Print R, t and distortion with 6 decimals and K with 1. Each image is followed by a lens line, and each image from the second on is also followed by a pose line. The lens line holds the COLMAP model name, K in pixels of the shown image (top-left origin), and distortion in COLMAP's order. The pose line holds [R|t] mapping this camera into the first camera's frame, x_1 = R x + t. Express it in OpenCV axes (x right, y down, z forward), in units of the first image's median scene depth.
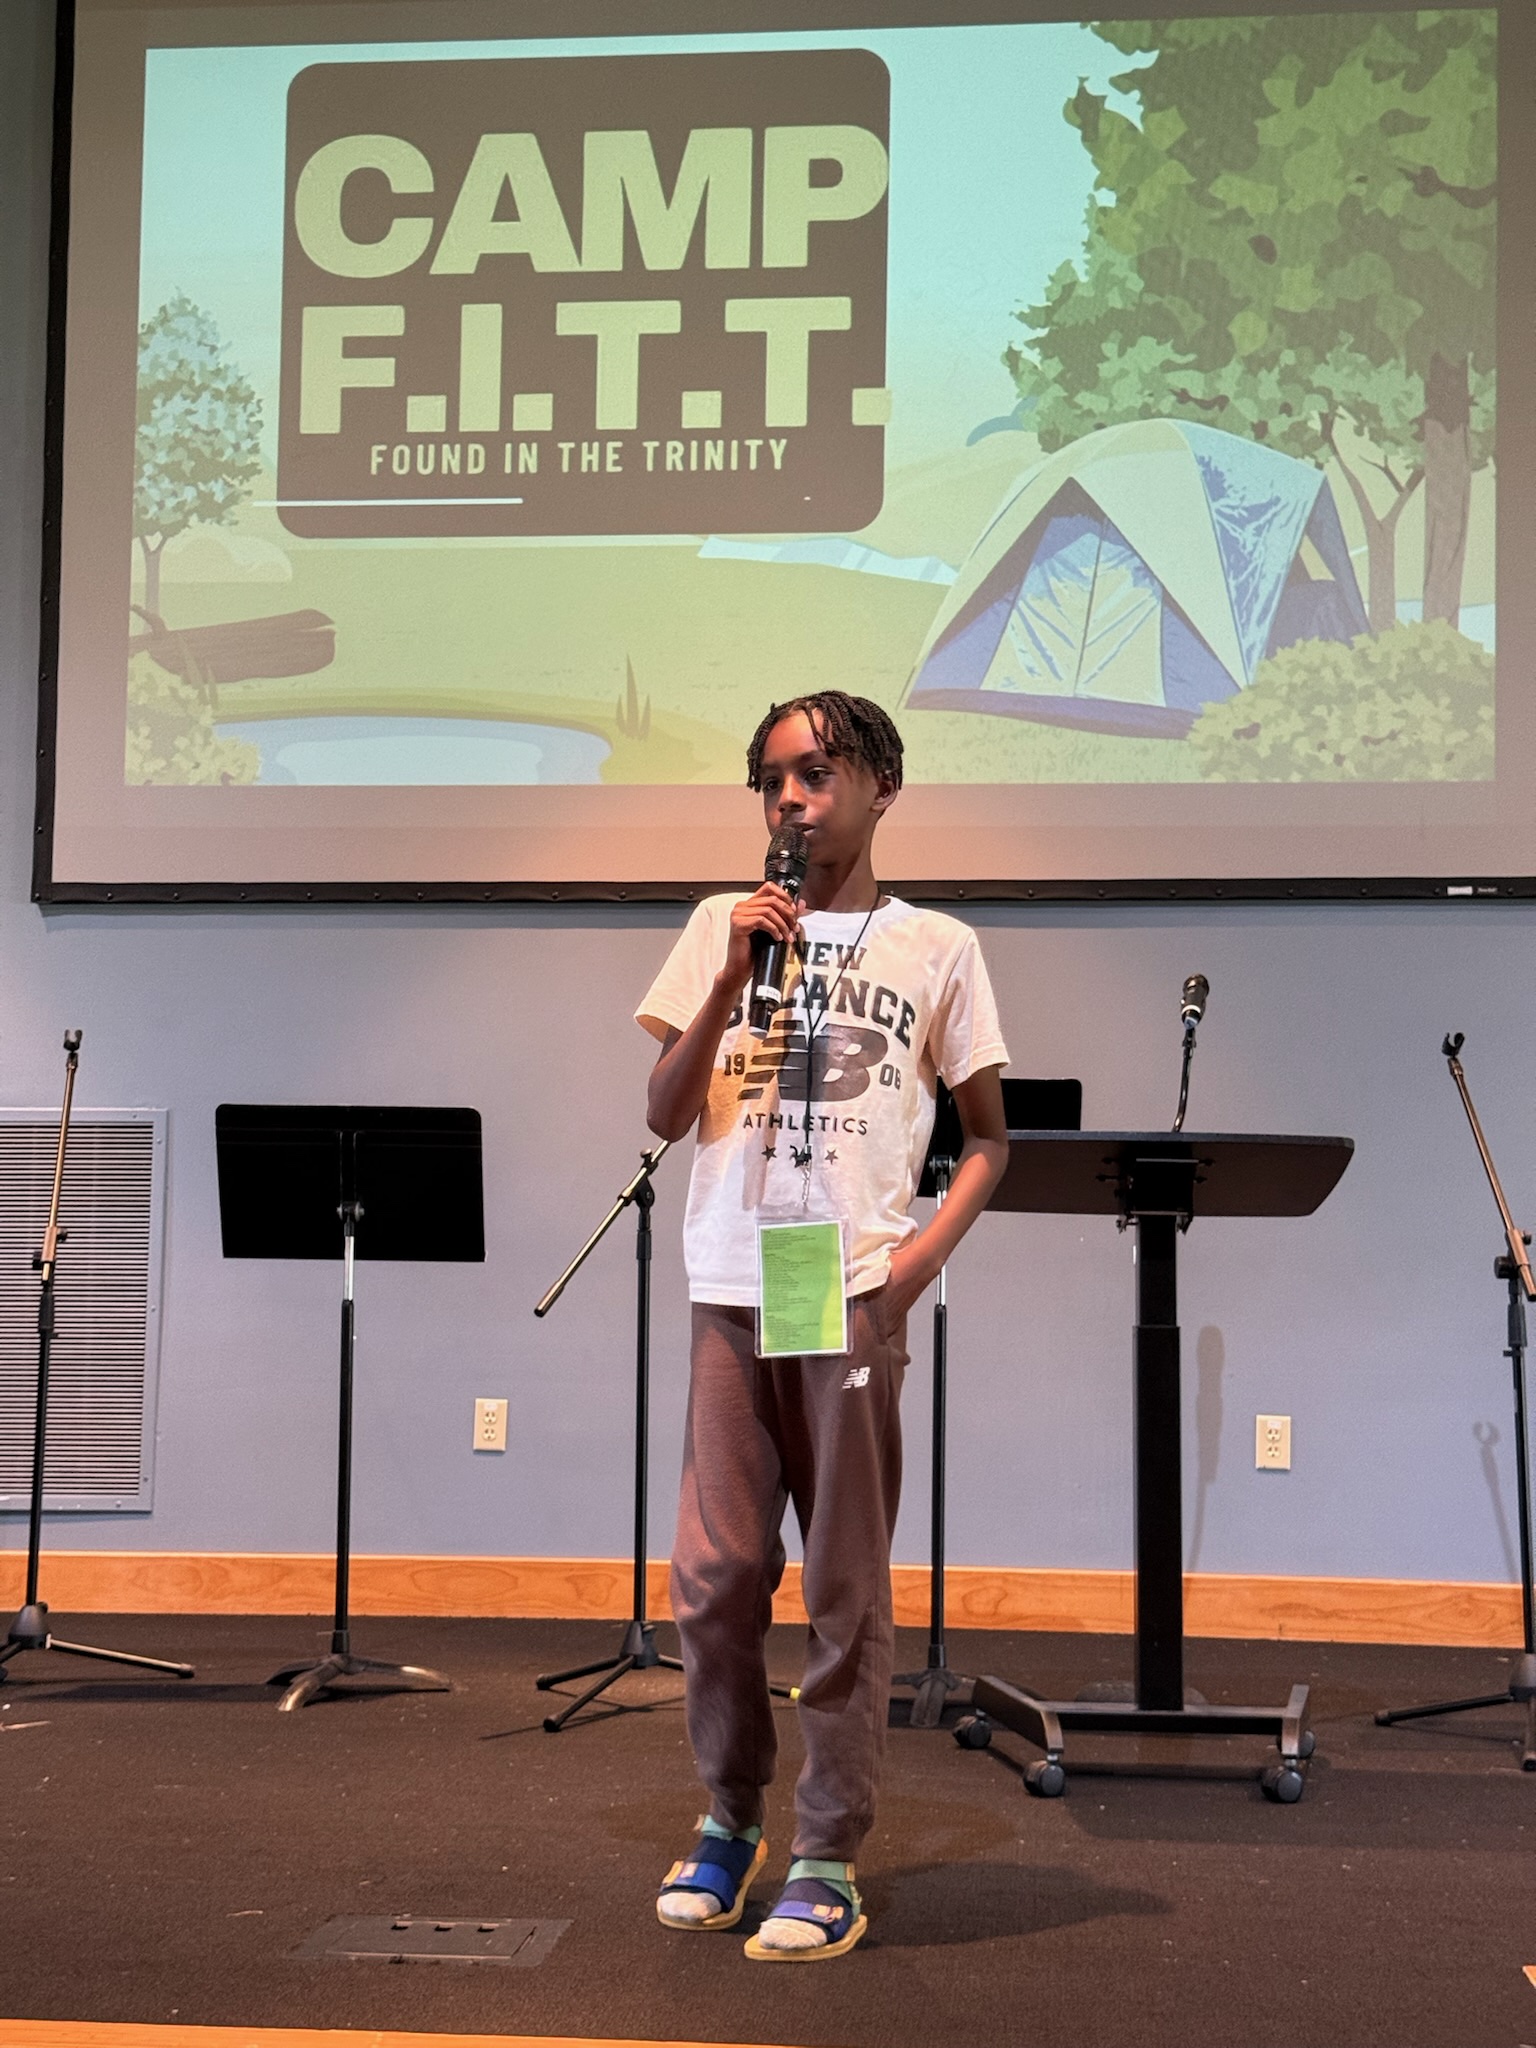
lens RADIAL K [[2809.9, 0, 763.8], [0, 2809.9, 1043.6], [0, 0, 1]] dist [0.081919, 0.000000]
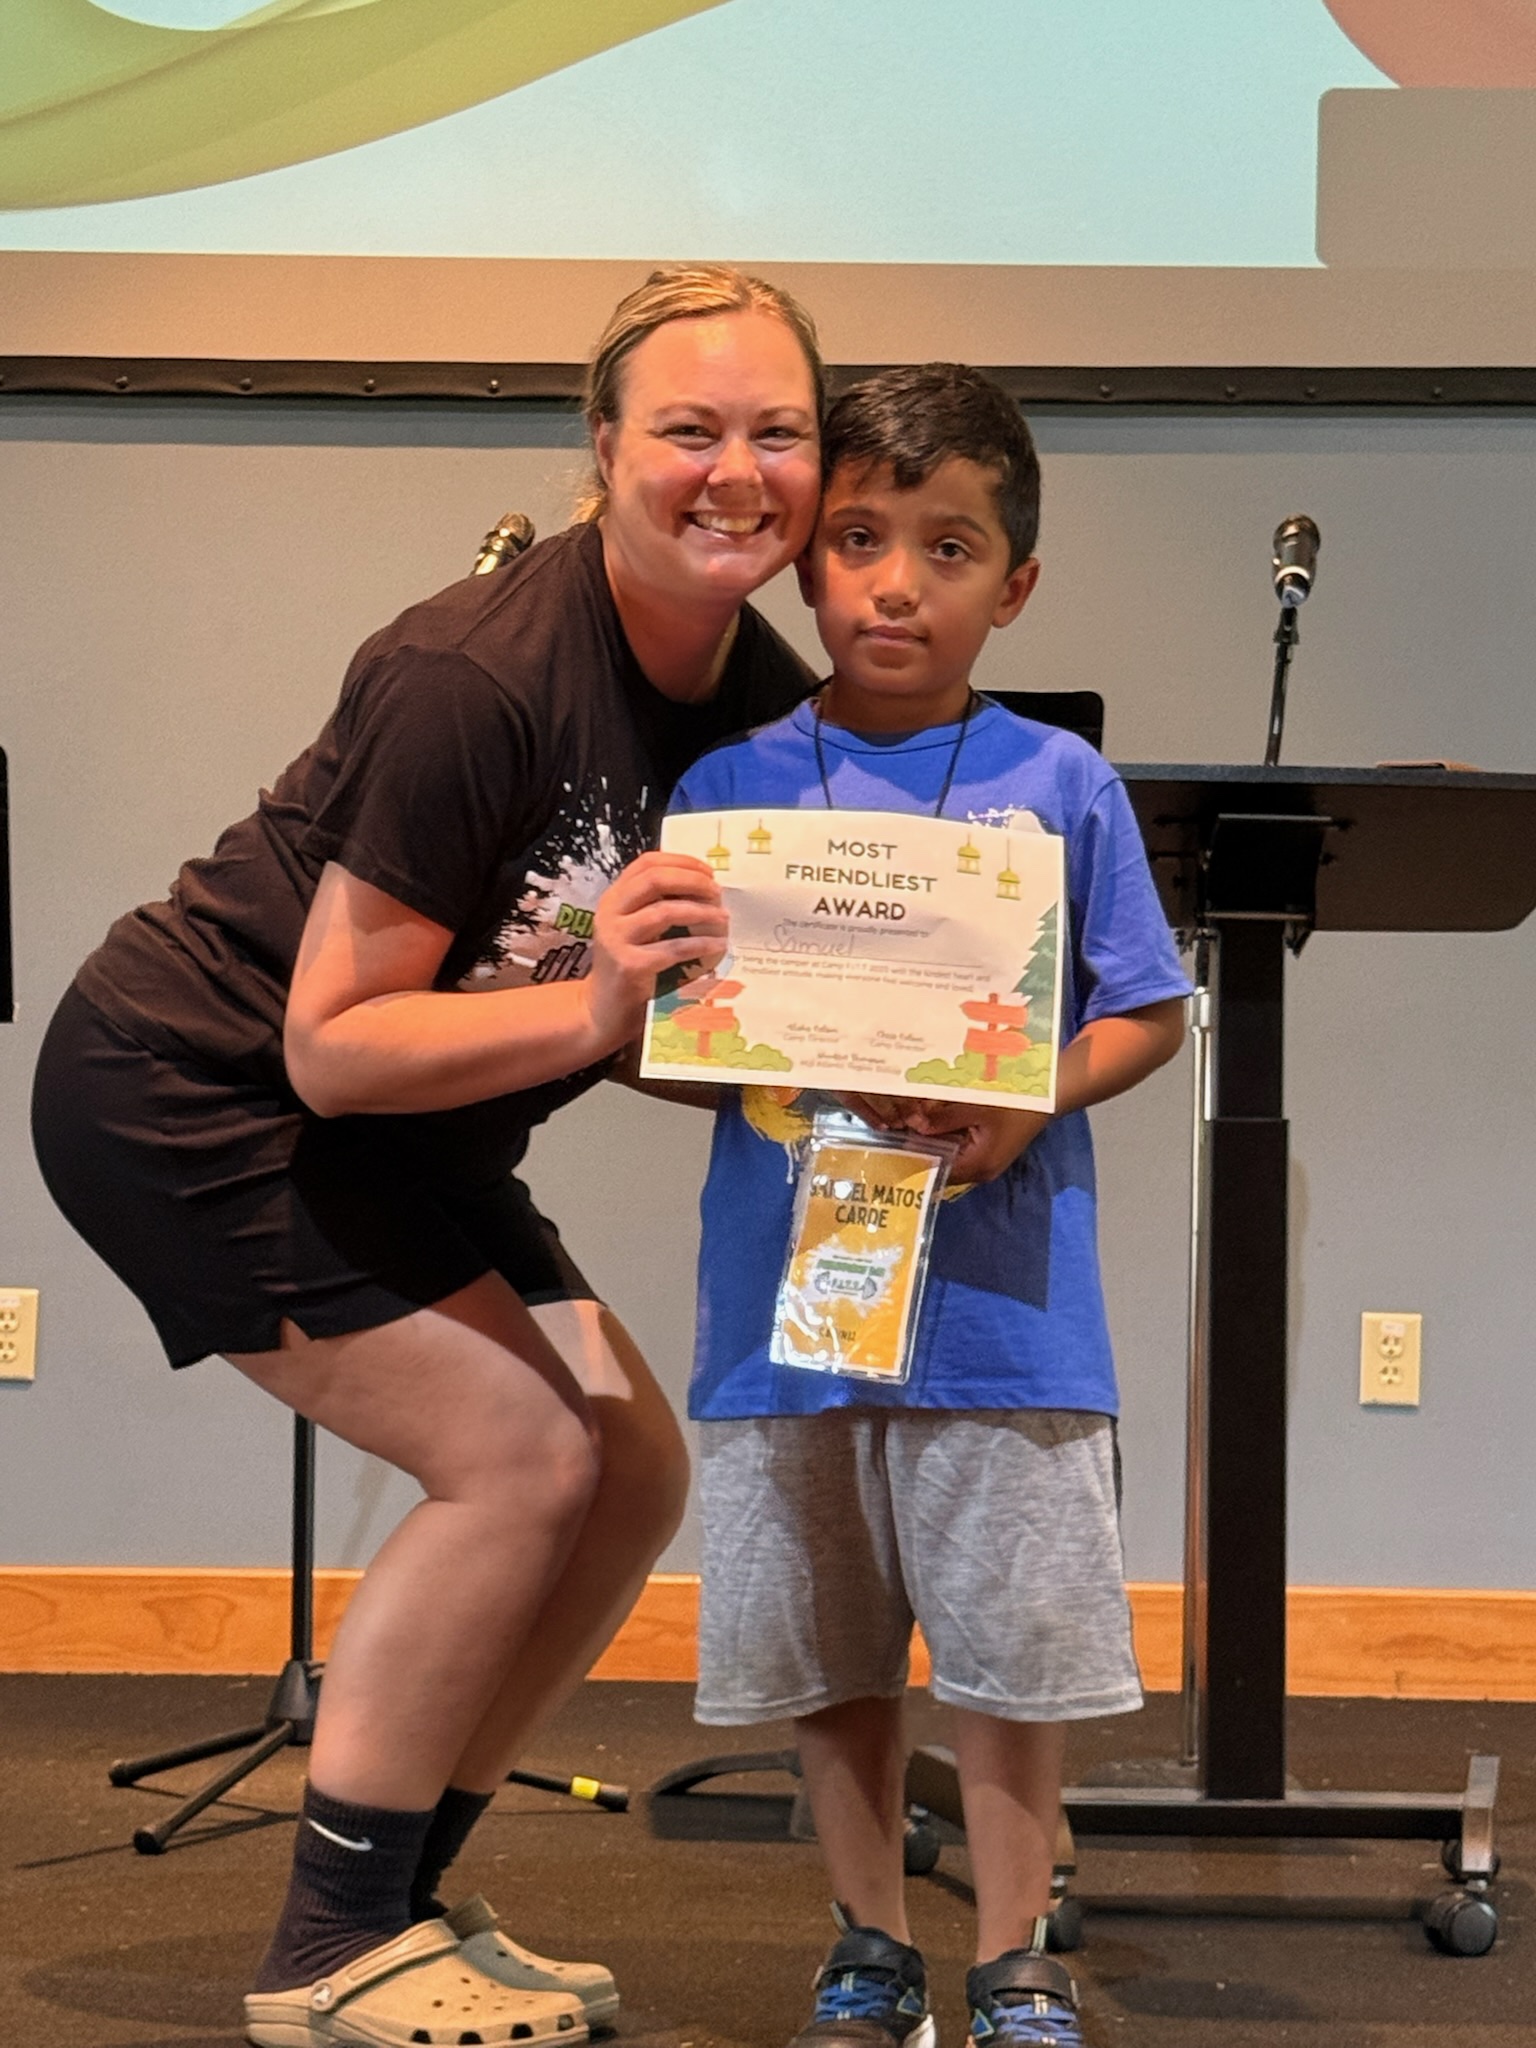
lens RADIAL K [[4779.5, 0, 788.6], [0, 4779.5, 1033.2], [0, 0, 1]] dist [0.075350, 0.000000]
pose [[0.996886, 0.003859, 0.078767, -0.018287], [-0.008447, 0.998282, 0.057987, 0.020203], [-0.078408, -0.058472, 0.995205, 0.046746]]
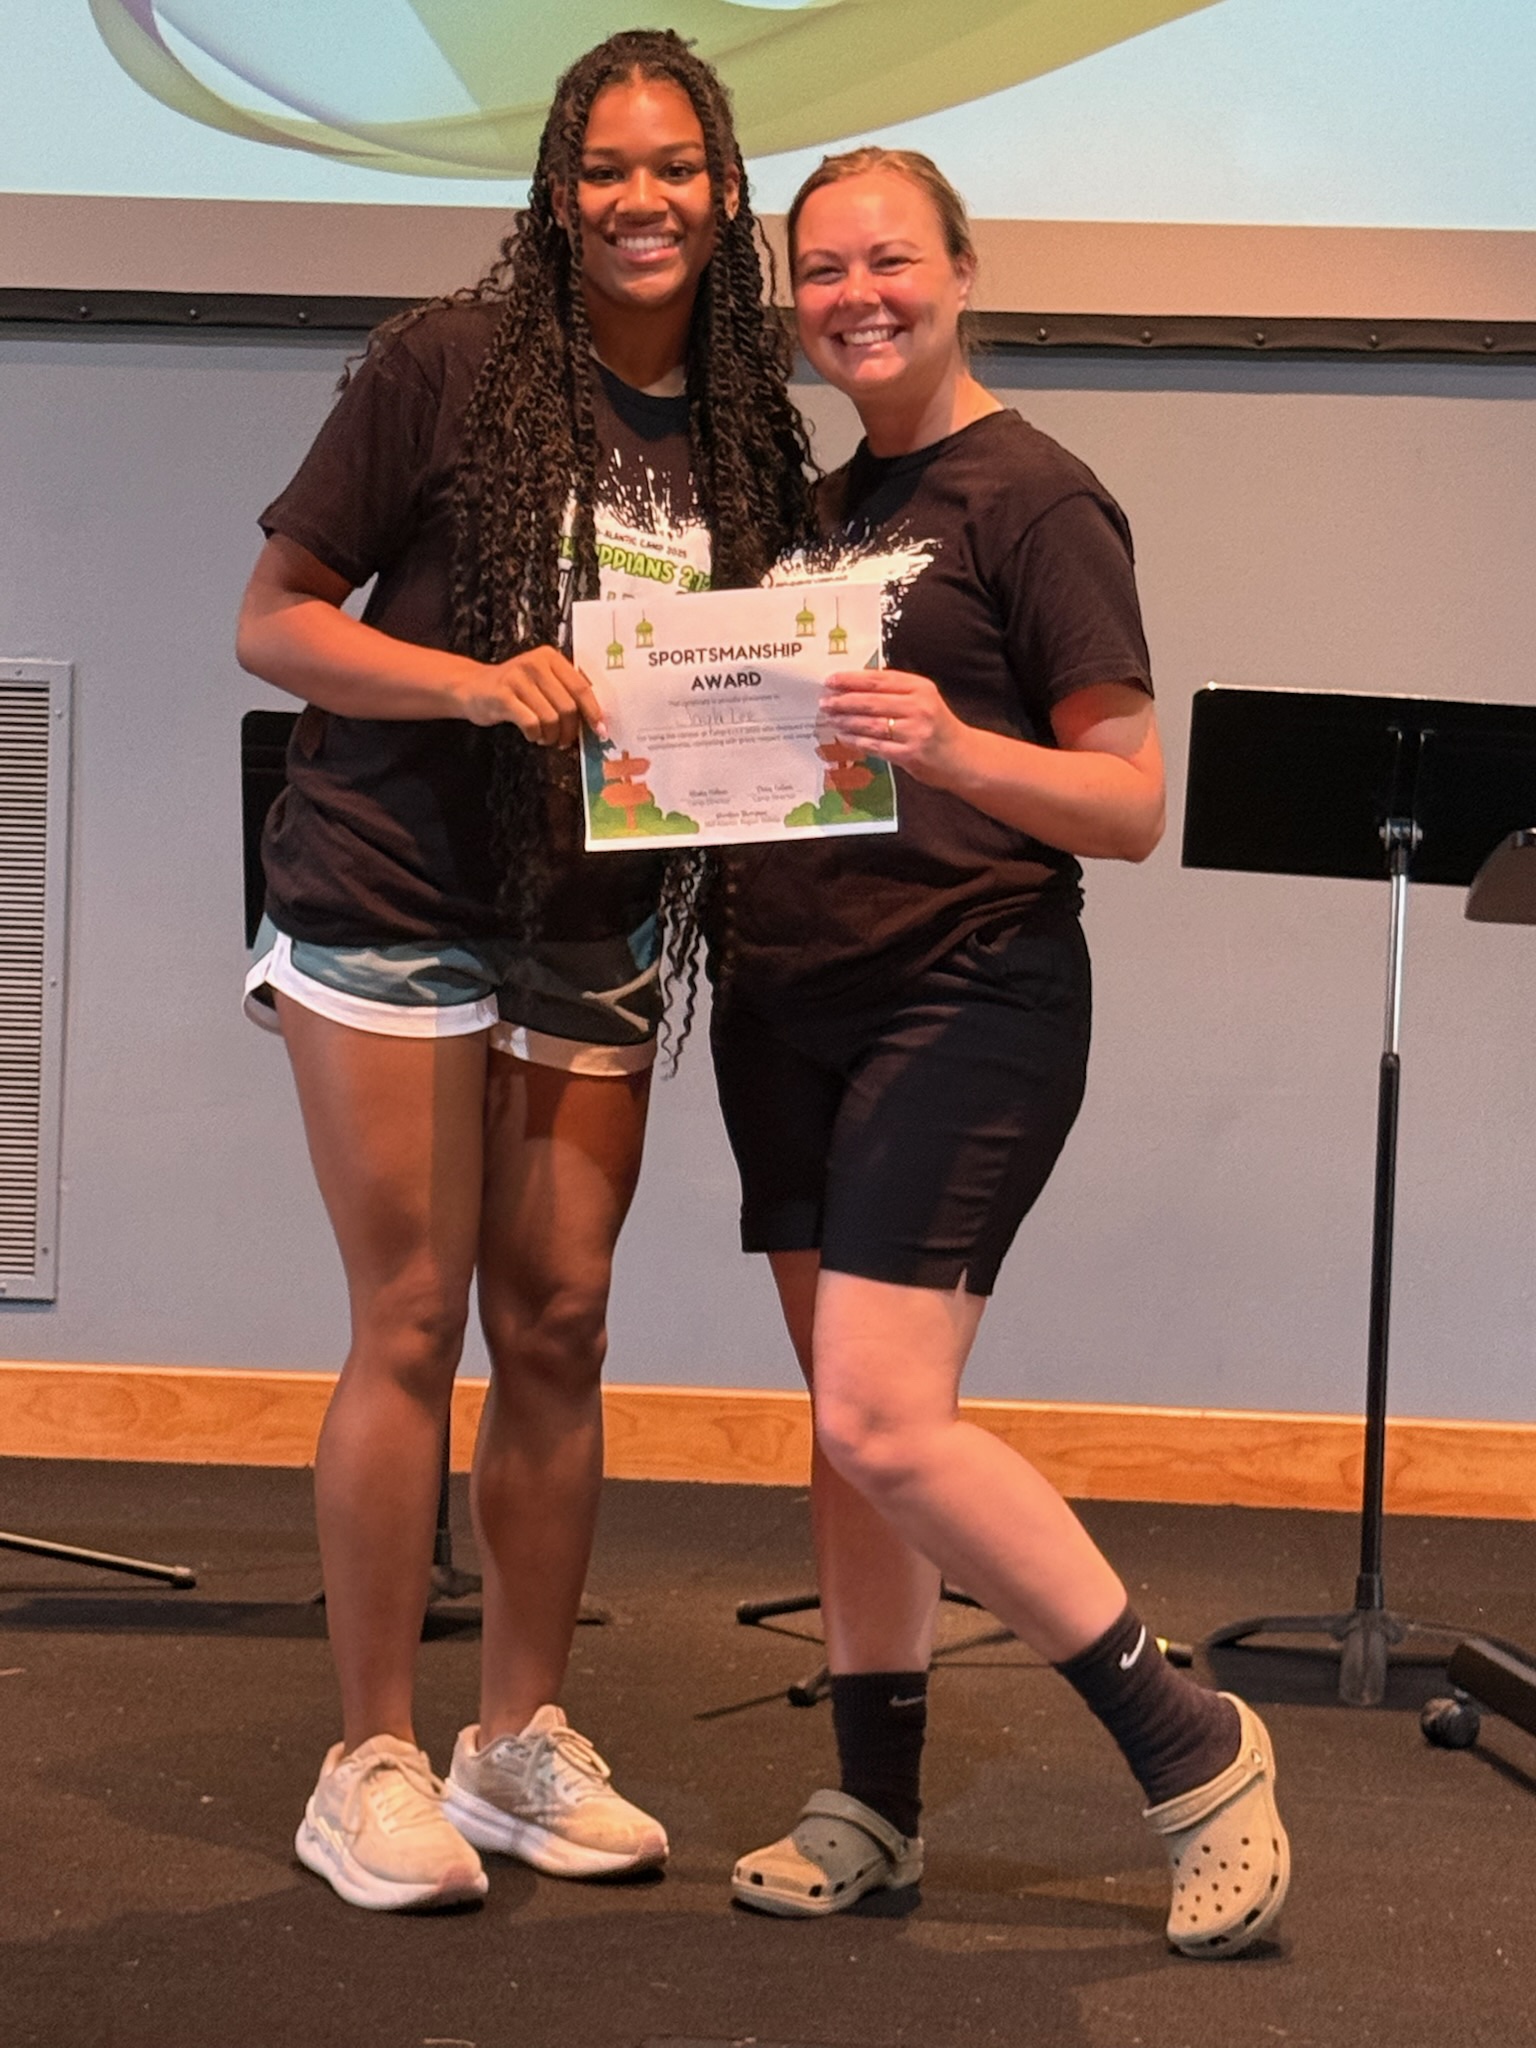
lens RADIAL K [[4779.5, 0, 761.6], [0, 4779.5, 1010.4], [0, 0, 1]] dist [0.075350, 0.000000]
pose [[0.999814, 0.018024, 0.006851, -0.070280], [-0.018780, 0.990773, 0.134222, -0.047999], [-0.004368, -0.134326, 0.990928, -0.057166]]
